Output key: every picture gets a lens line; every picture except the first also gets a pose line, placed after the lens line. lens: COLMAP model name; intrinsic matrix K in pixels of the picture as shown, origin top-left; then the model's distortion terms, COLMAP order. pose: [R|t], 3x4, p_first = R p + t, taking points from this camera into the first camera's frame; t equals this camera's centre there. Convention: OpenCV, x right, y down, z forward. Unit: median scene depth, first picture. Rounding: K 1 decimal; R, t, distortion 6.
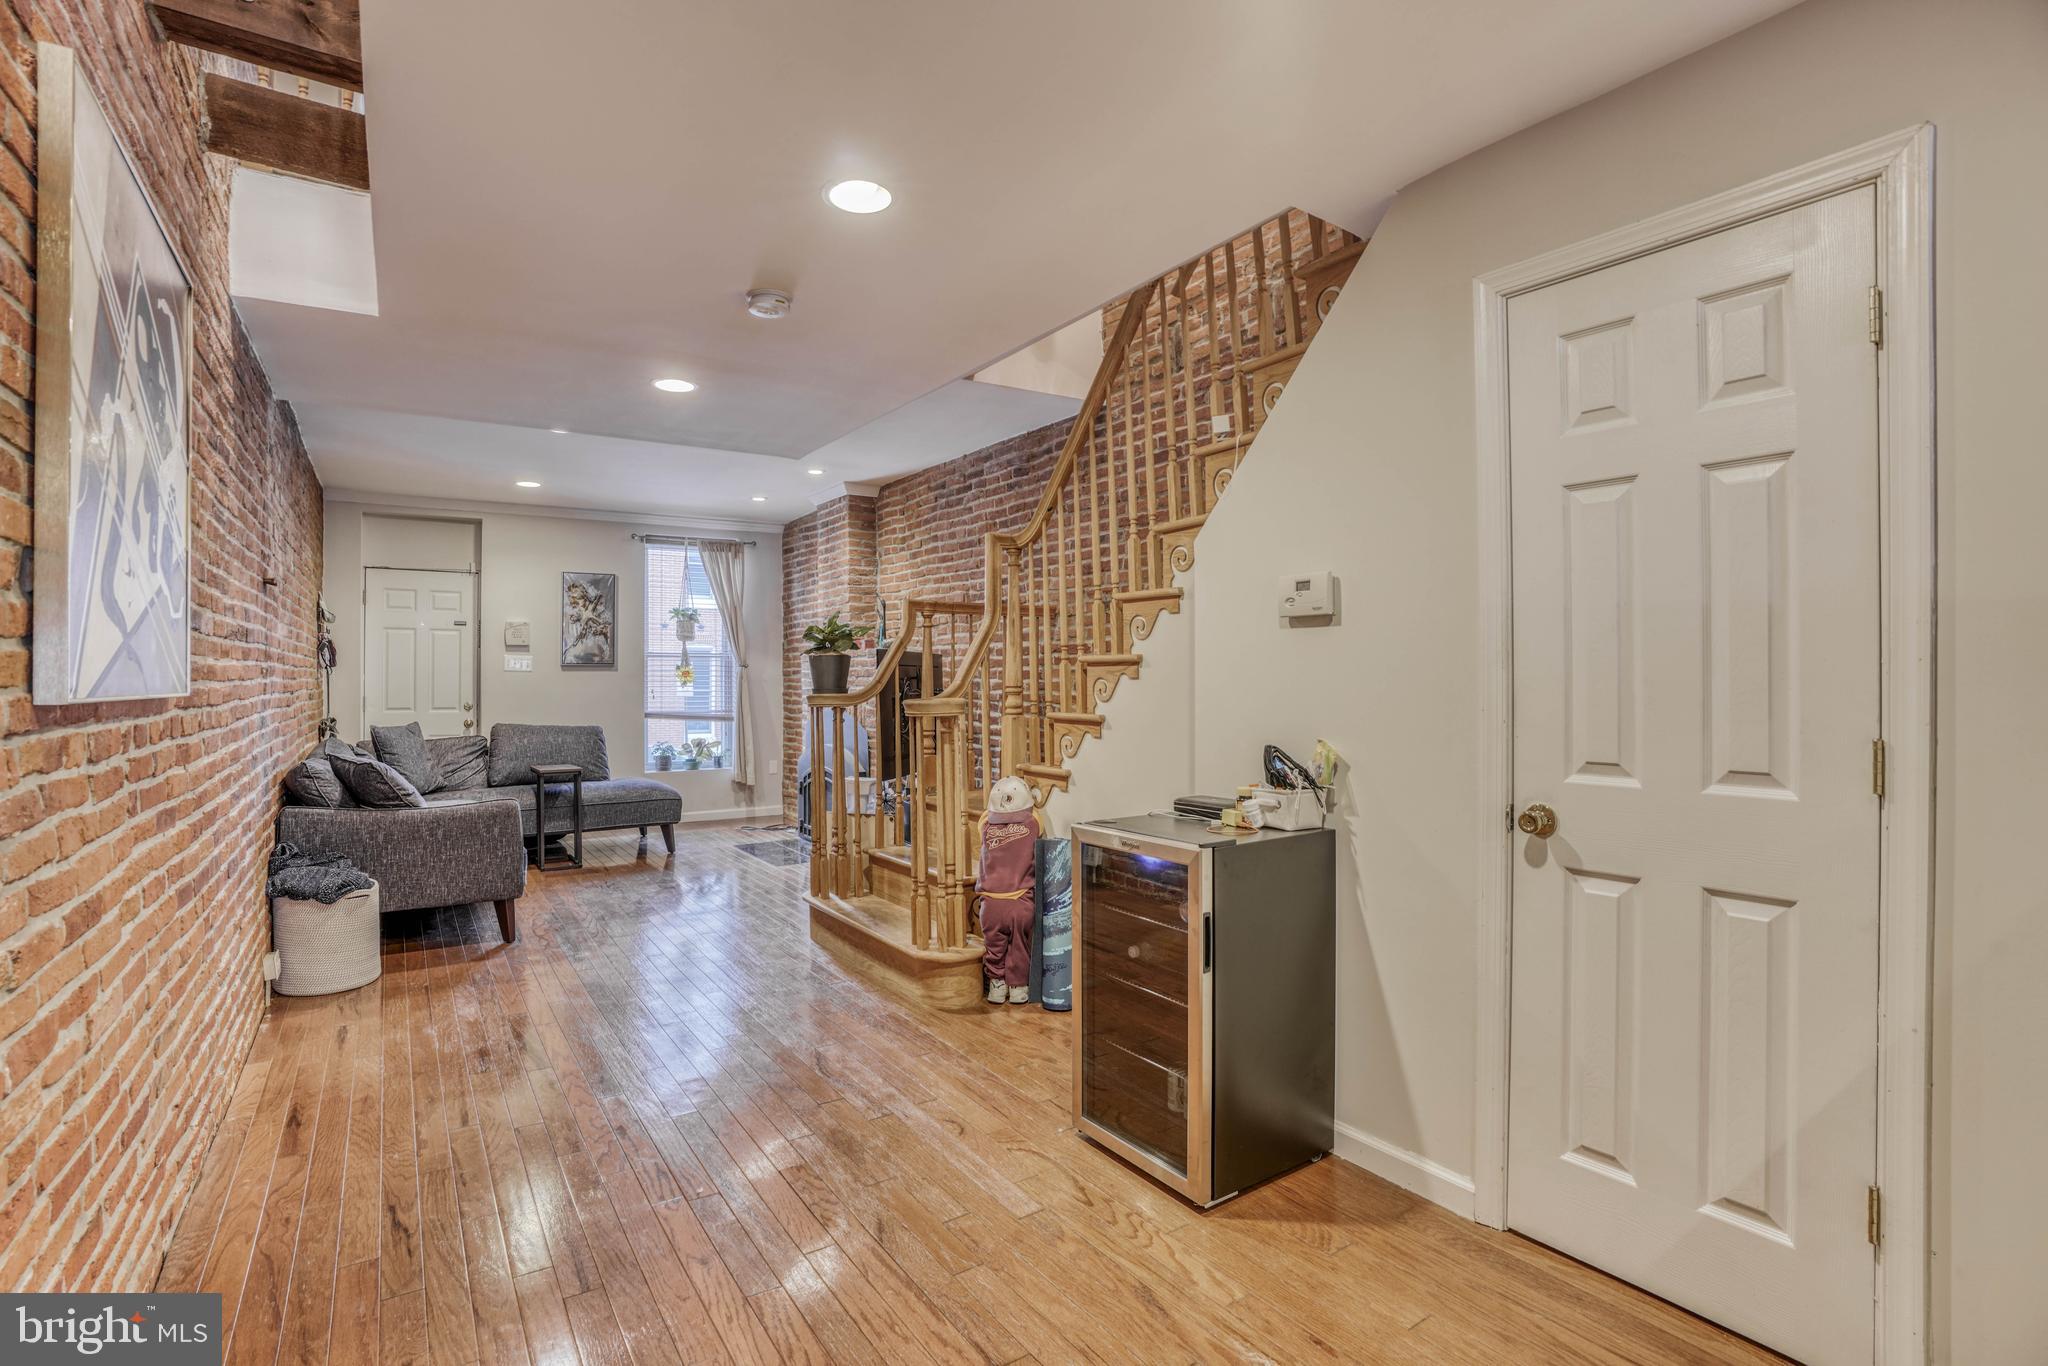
lens RADIAL K [[939.2, 0, 1018.3], [0, 939.2, 672.0], [0, 0, 1]] dist [-0.038153, 0.005874]
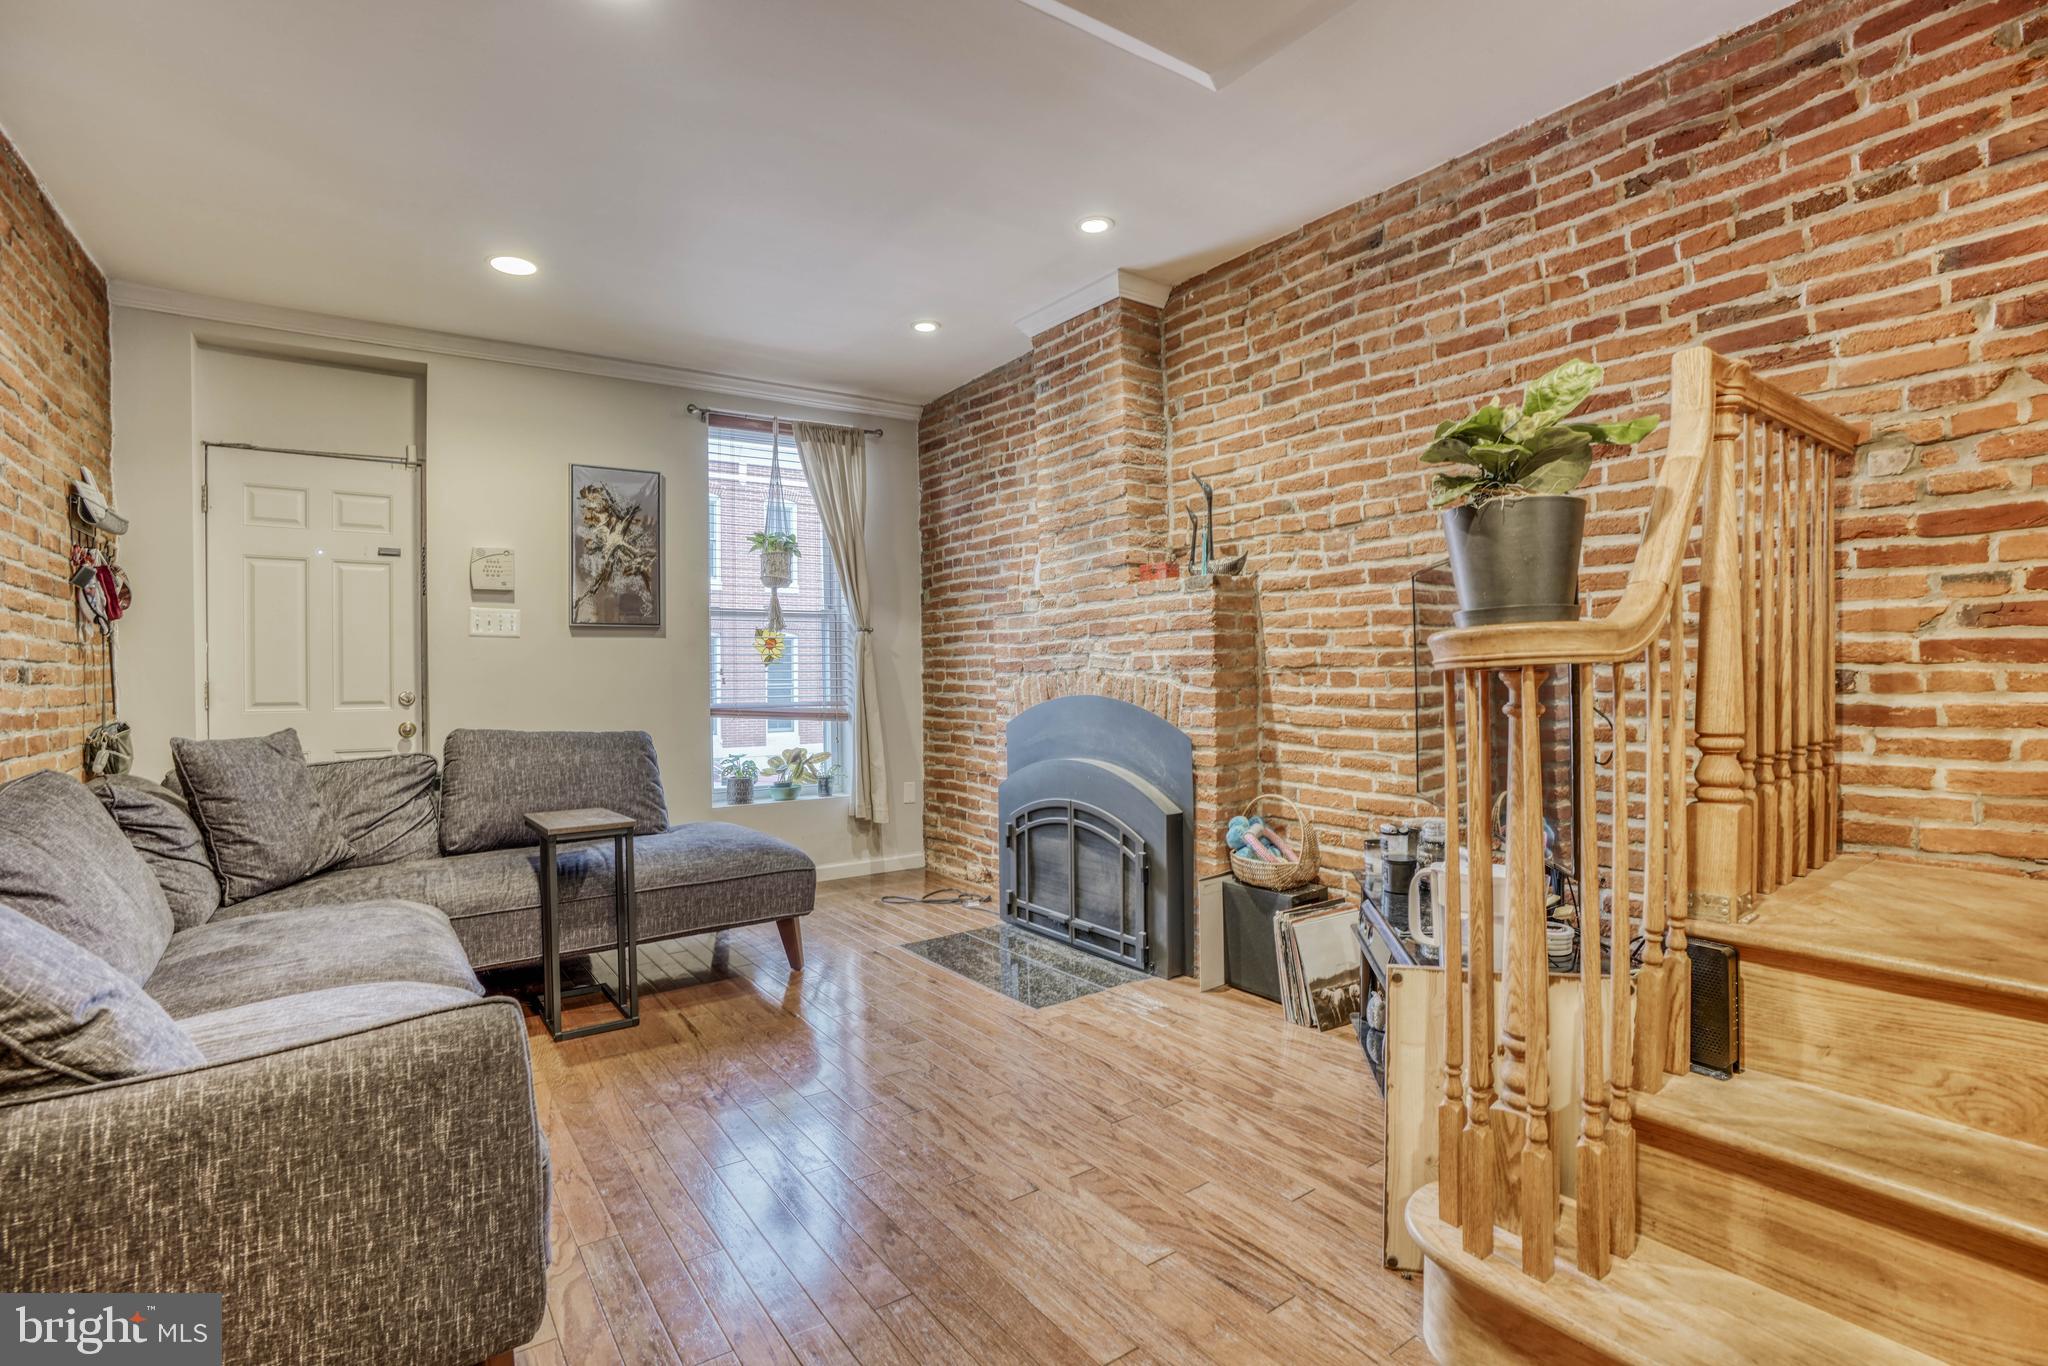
lens RADIAL K [[939.2, 0, 1028.9], [0, 939.2, 674.8], [0, 0, 1]] dist [-0.038153, 0.005874]
pose [[0.999324, -0.010290, 0.035287, -0.237939], [0.010012, 0.999918, 0.008046, 0.021761], [-0.035367, -0.007687, 0.999345, 0.432437]]
